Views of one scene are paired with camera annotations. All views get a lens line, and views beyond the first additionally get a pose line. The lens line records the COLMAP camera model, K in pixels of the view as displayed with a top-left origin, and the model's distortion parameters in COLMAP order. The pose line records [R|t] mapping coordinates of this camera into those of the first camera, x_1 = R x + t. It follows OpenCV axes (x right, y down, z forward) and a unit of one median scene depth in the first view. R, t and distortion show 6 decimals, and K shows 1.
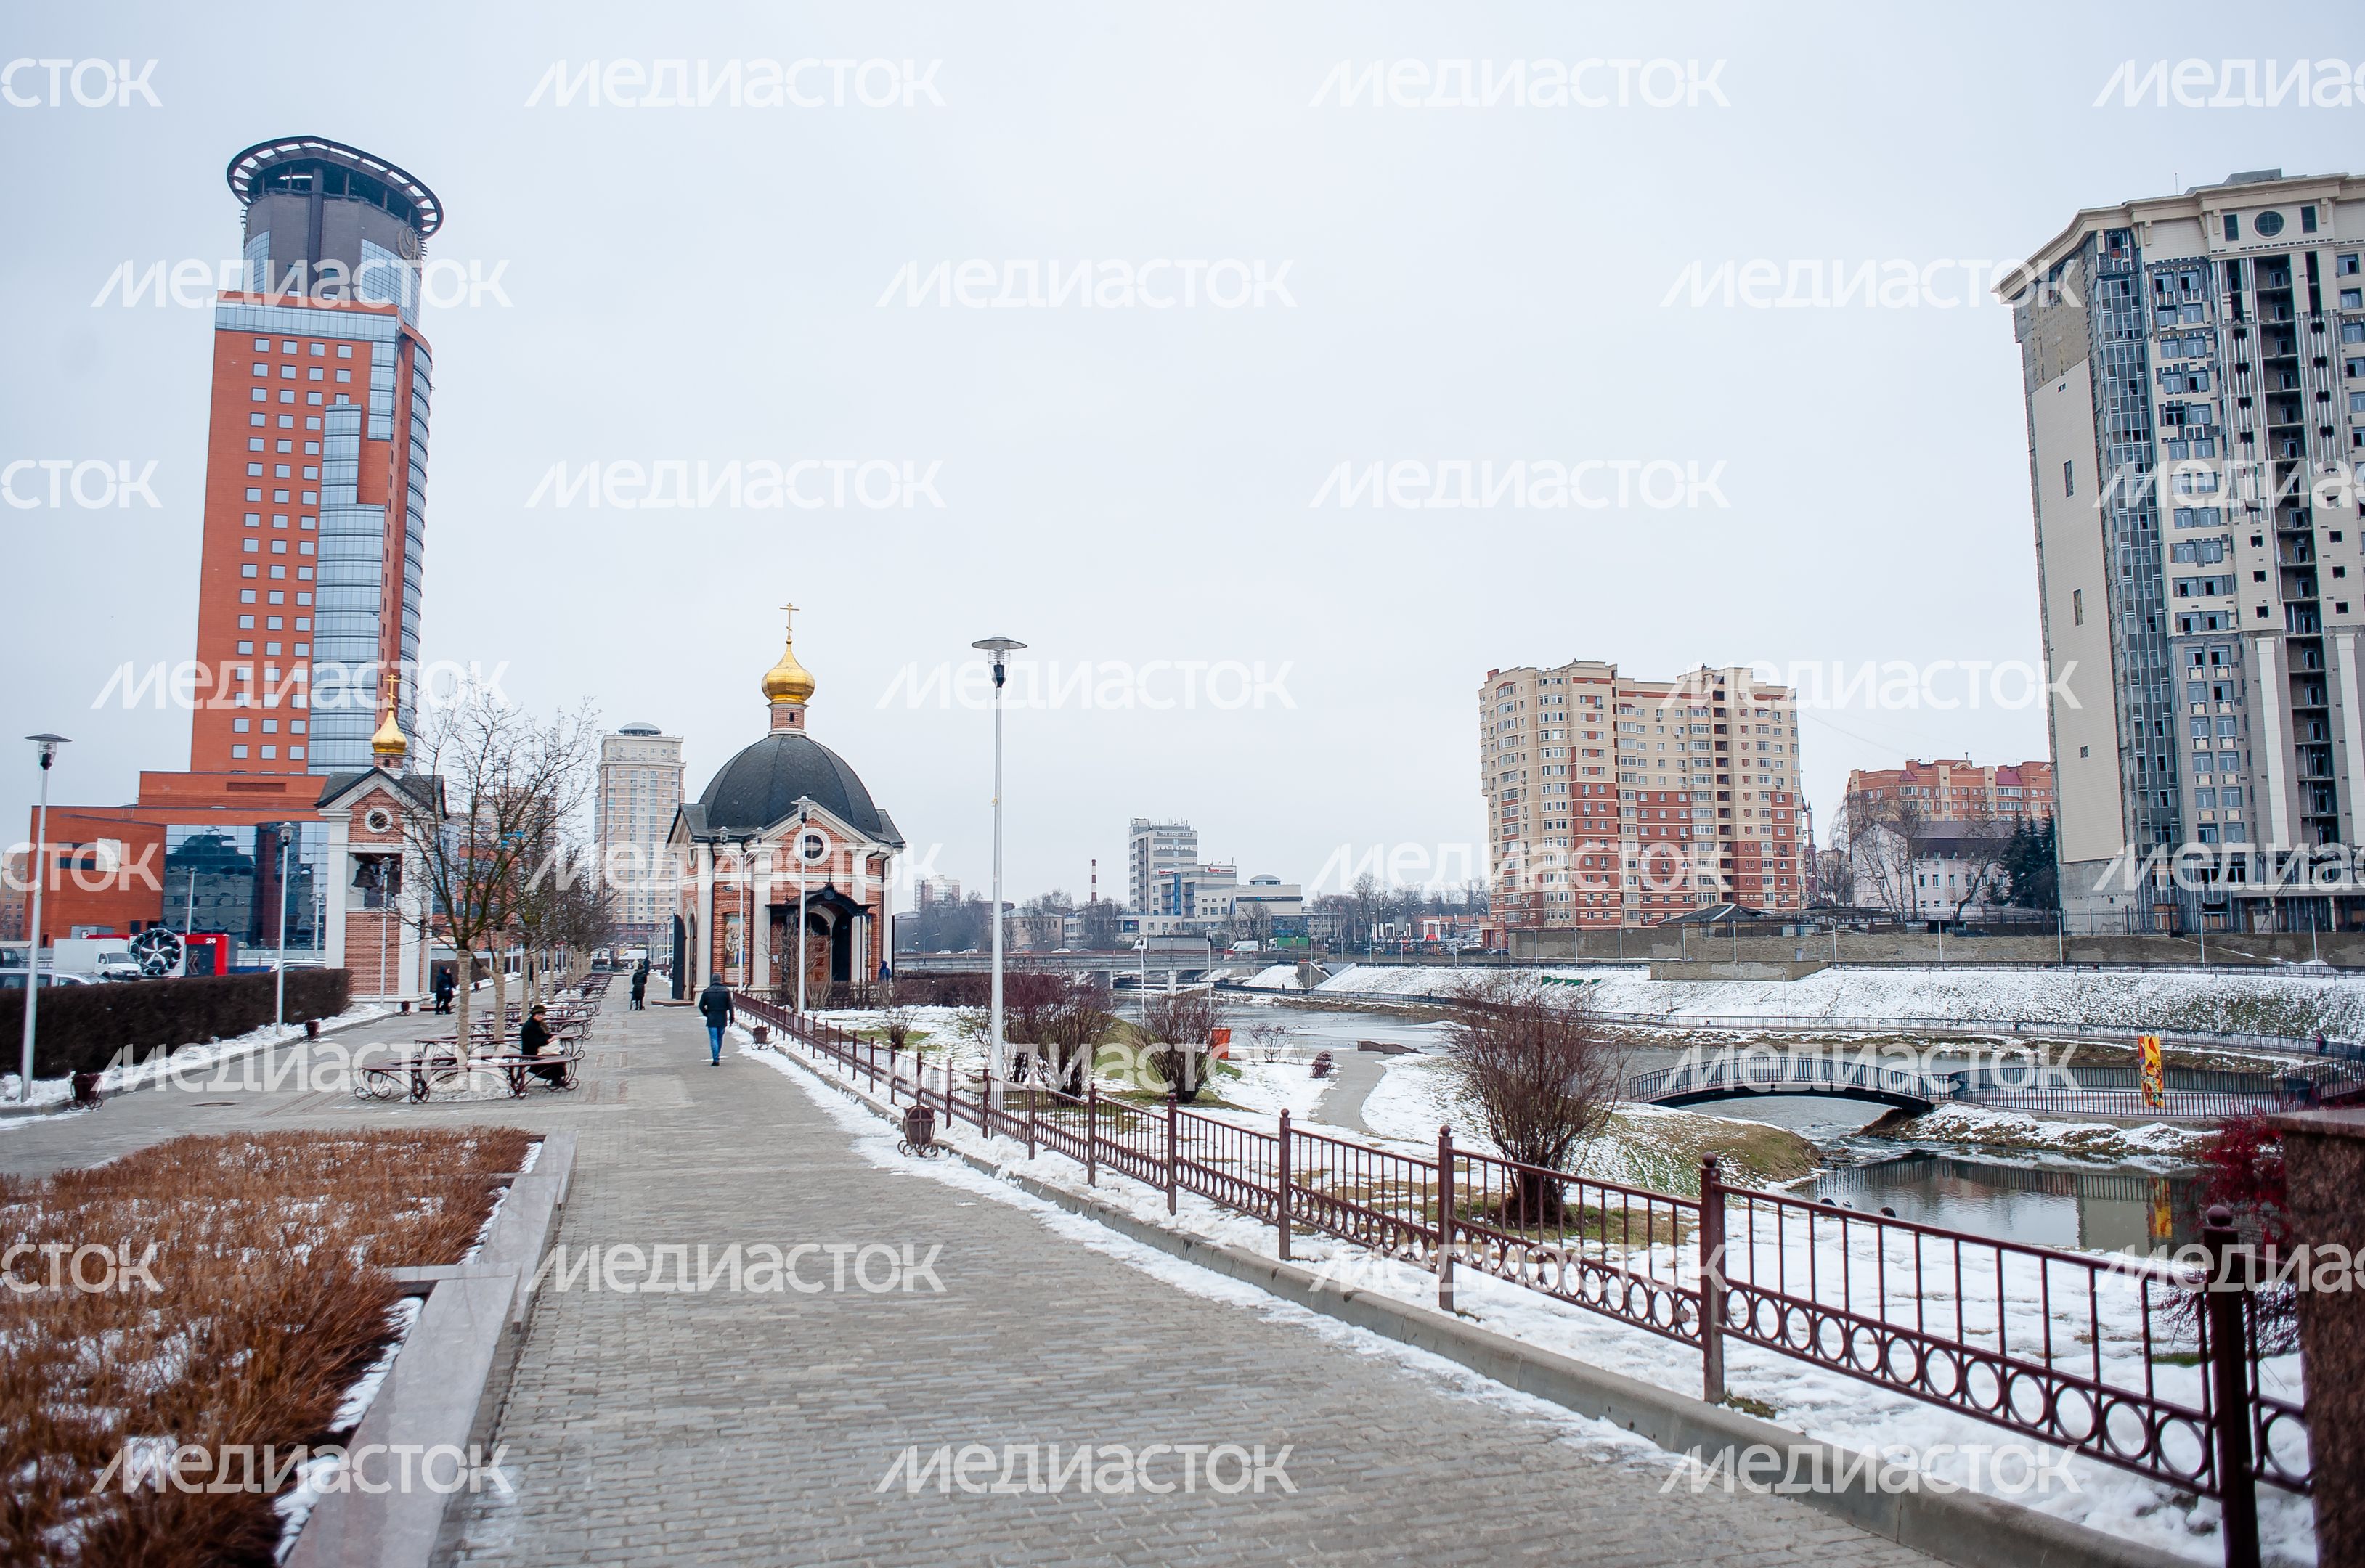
lens RADIAL K [[1684.8, 0, 1138.2], [0, 1684.8, 777.2], [0, 0, 1]] dist [-0.086476, 0.073260]
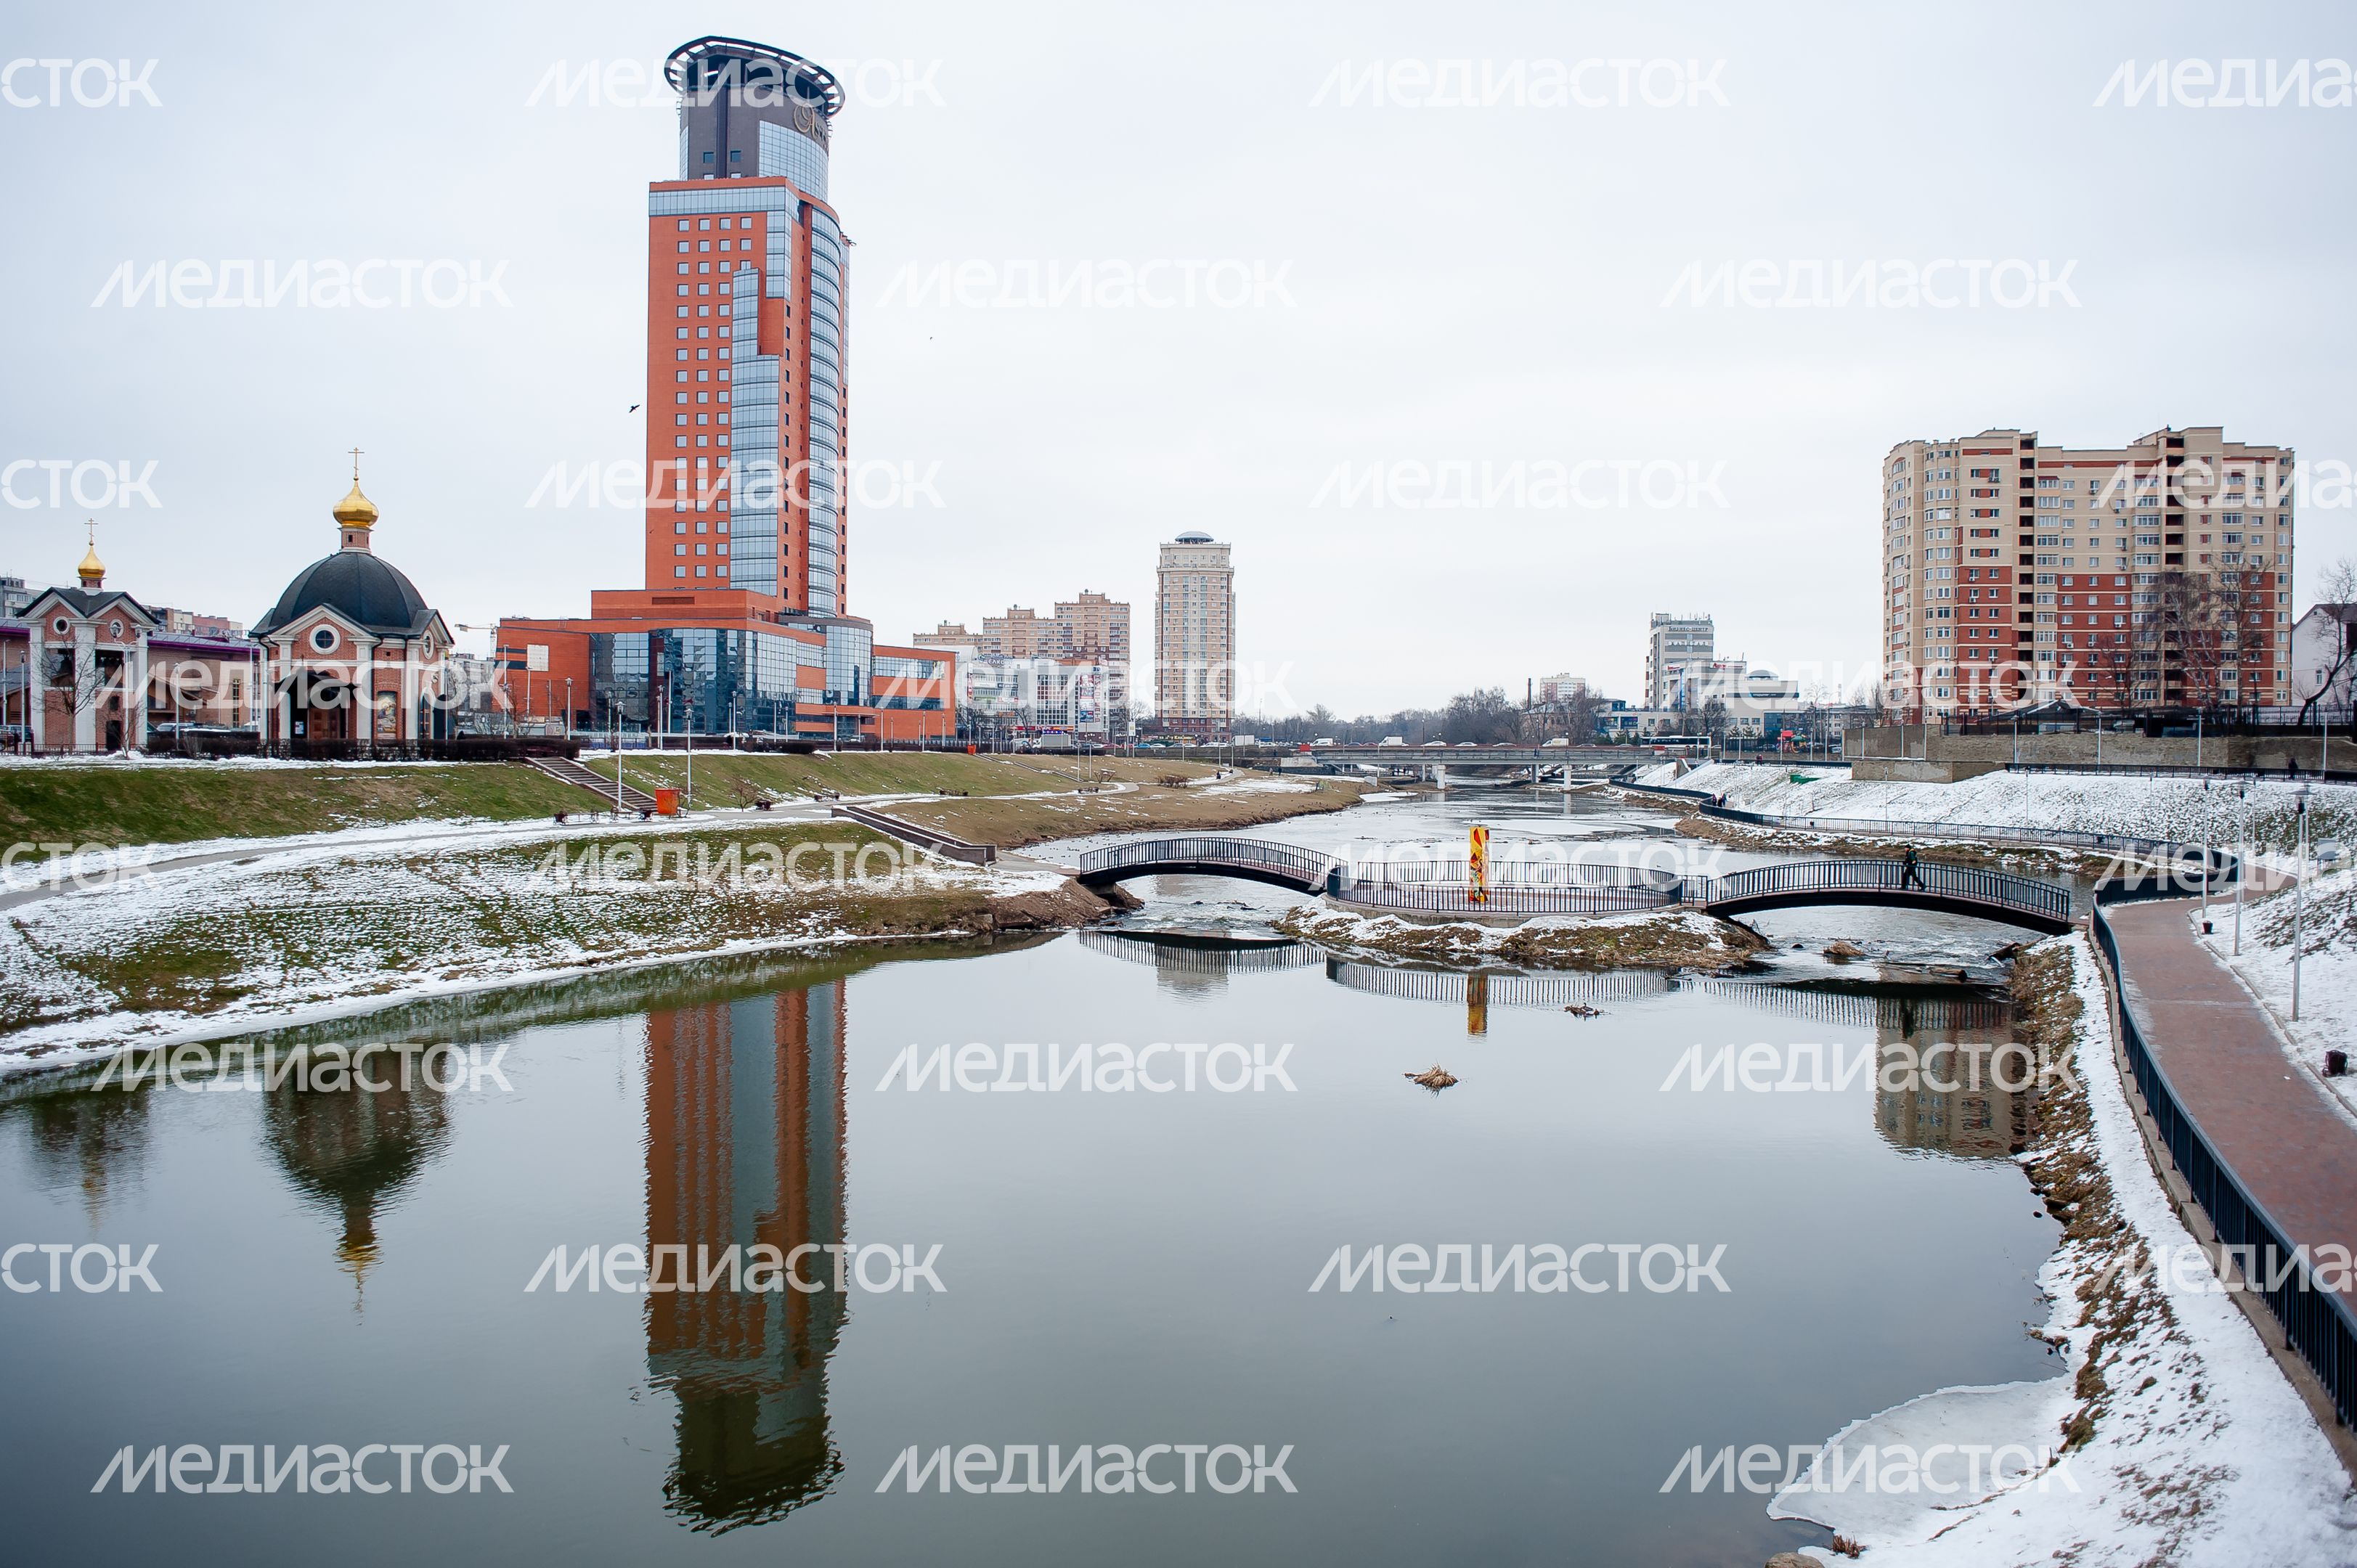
lens RADIAL K [[1642.1, 0, 1180.3], [0, 1642.1, 772.3], [0, 0, 1]] dist [-0.088828, 0.079307]
pose [[0.923574, 0.019665, -0.382916, 0.207372], [0.025565, 0.993303, 0.112675, 0.004555], [0.382567, -0.113853, 0.916886, 0.024785]]
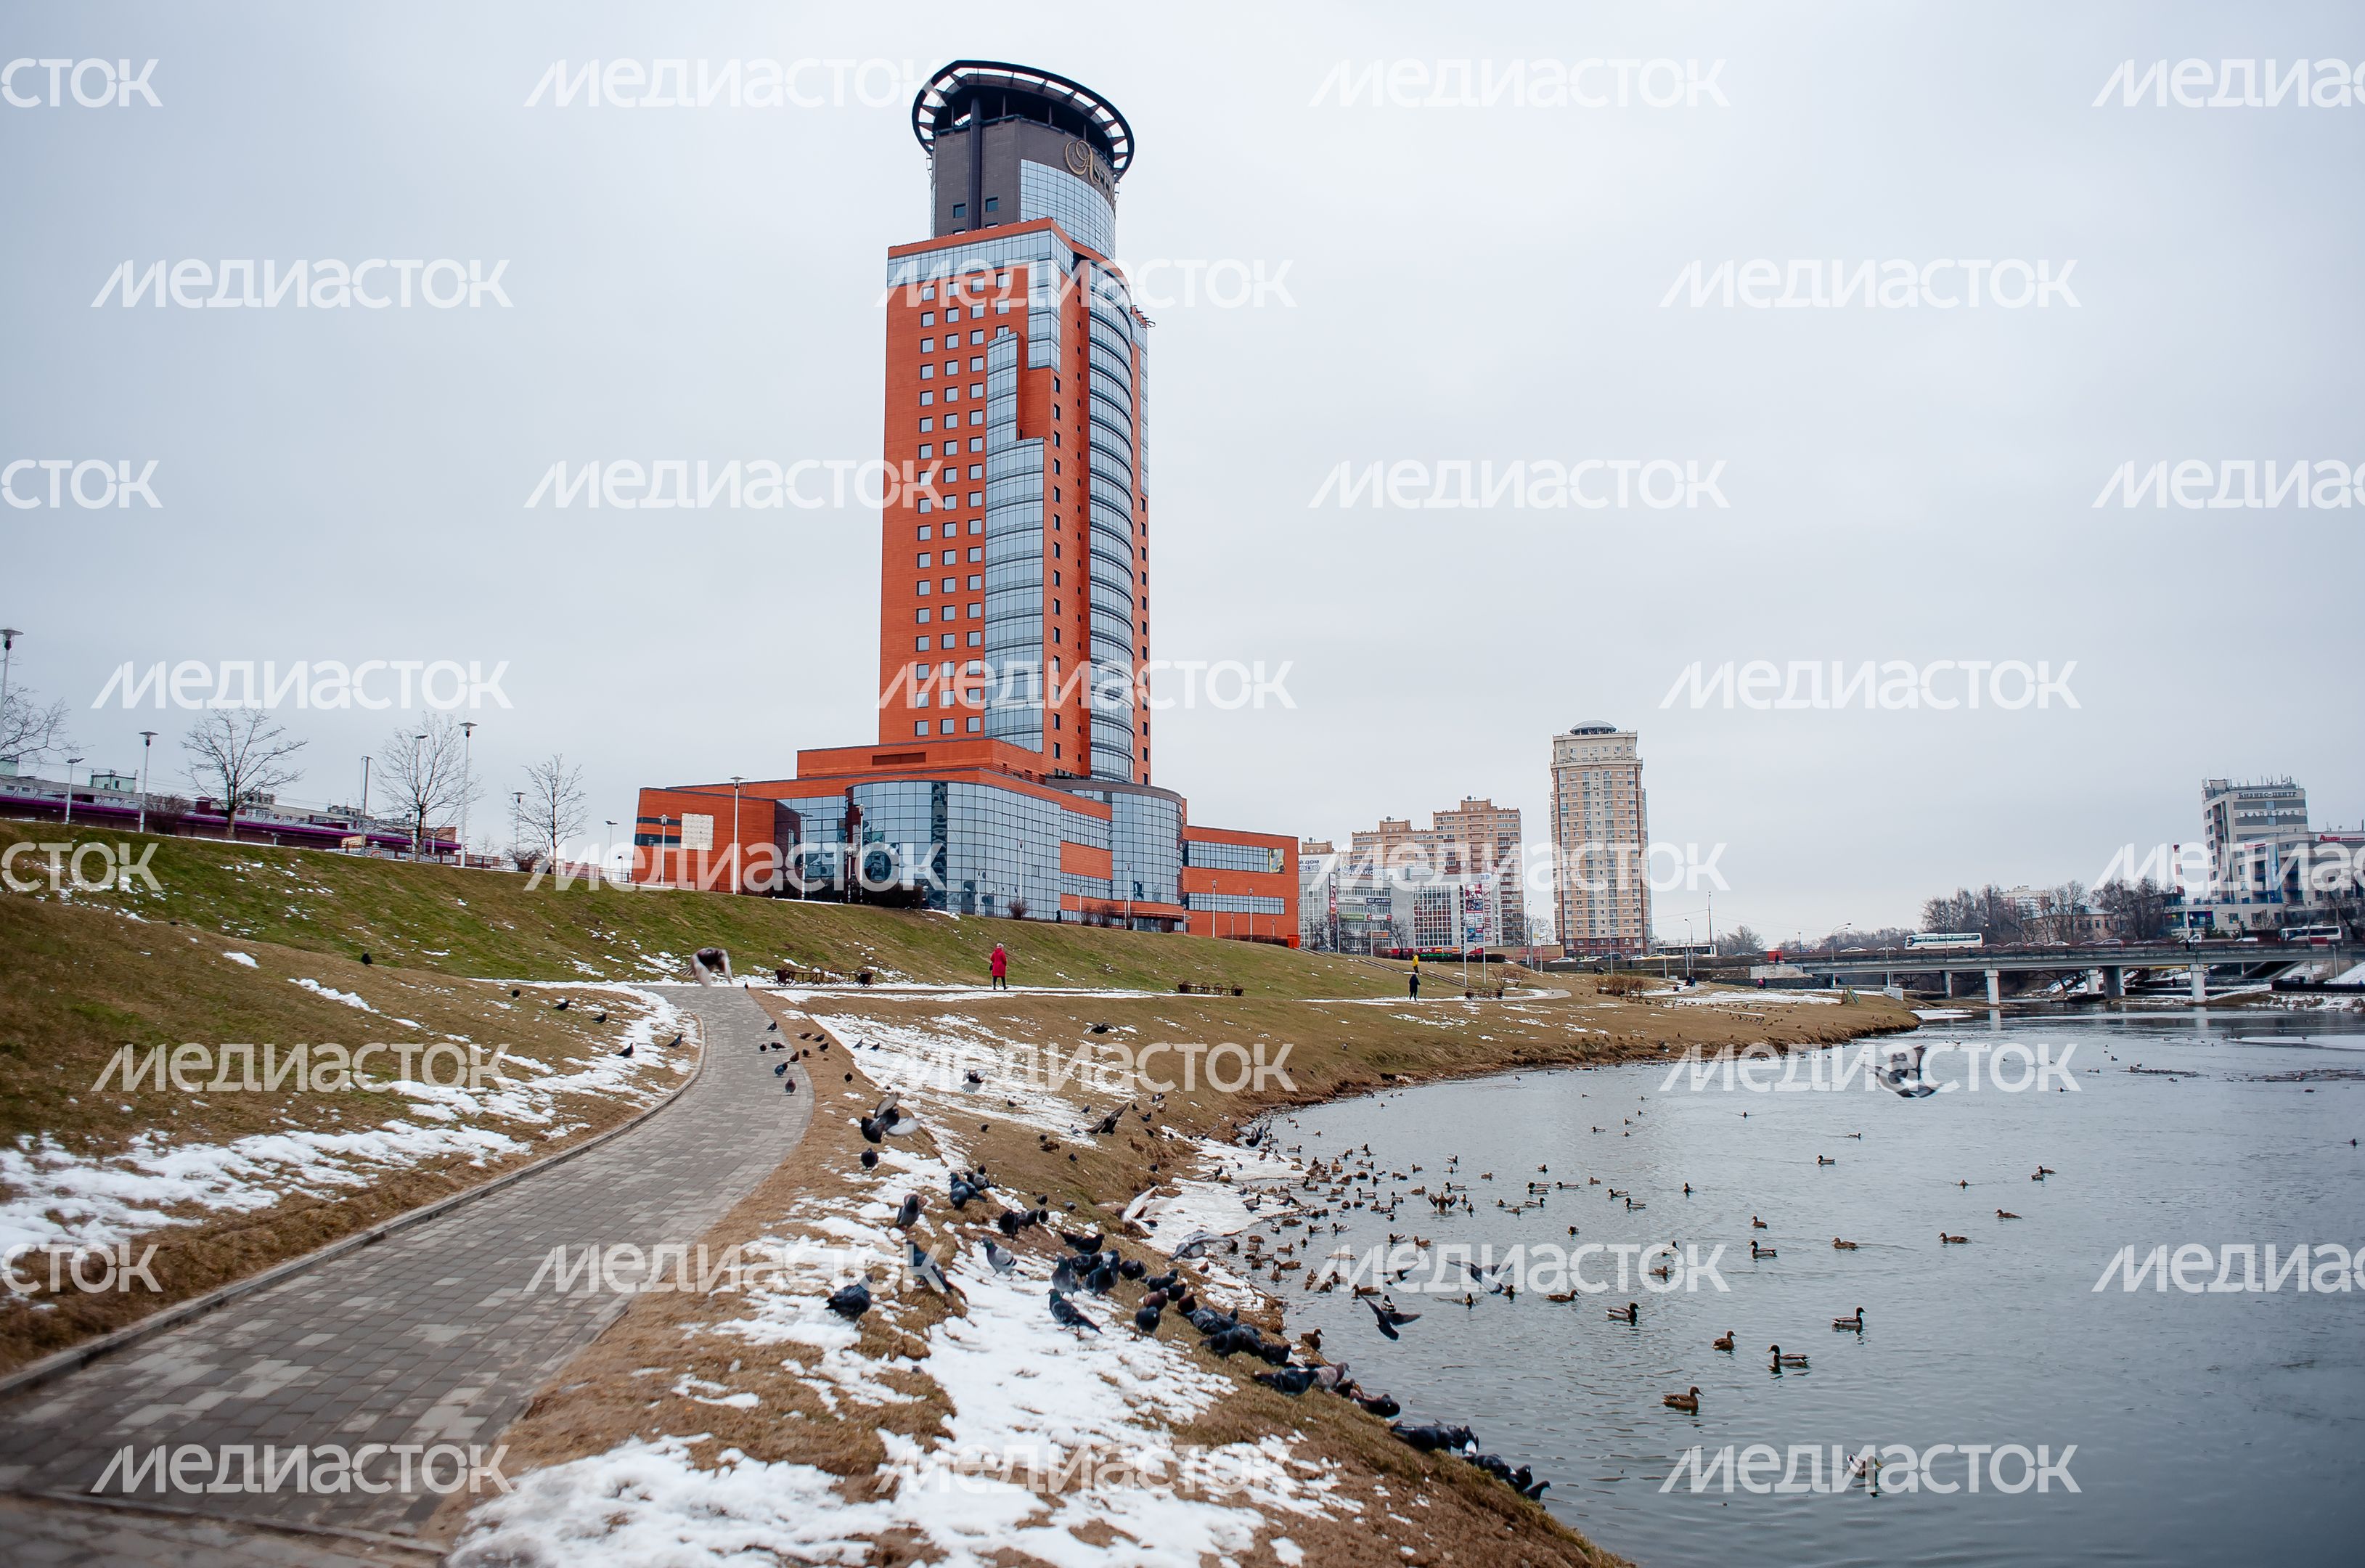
lens RADIAL K [[1629.6, 0, 1191.0], [0, 1629.6, 770.5], [0, 0, 1]] dist [-0.075908, 0.058110]
pose [[0.812498, -0.080473, -0.577383, 0.077955], [0.064017, 0.996753, -0.048839, 0.049945], [0.579439, 0.002719, 0.815011, 0.287489]]
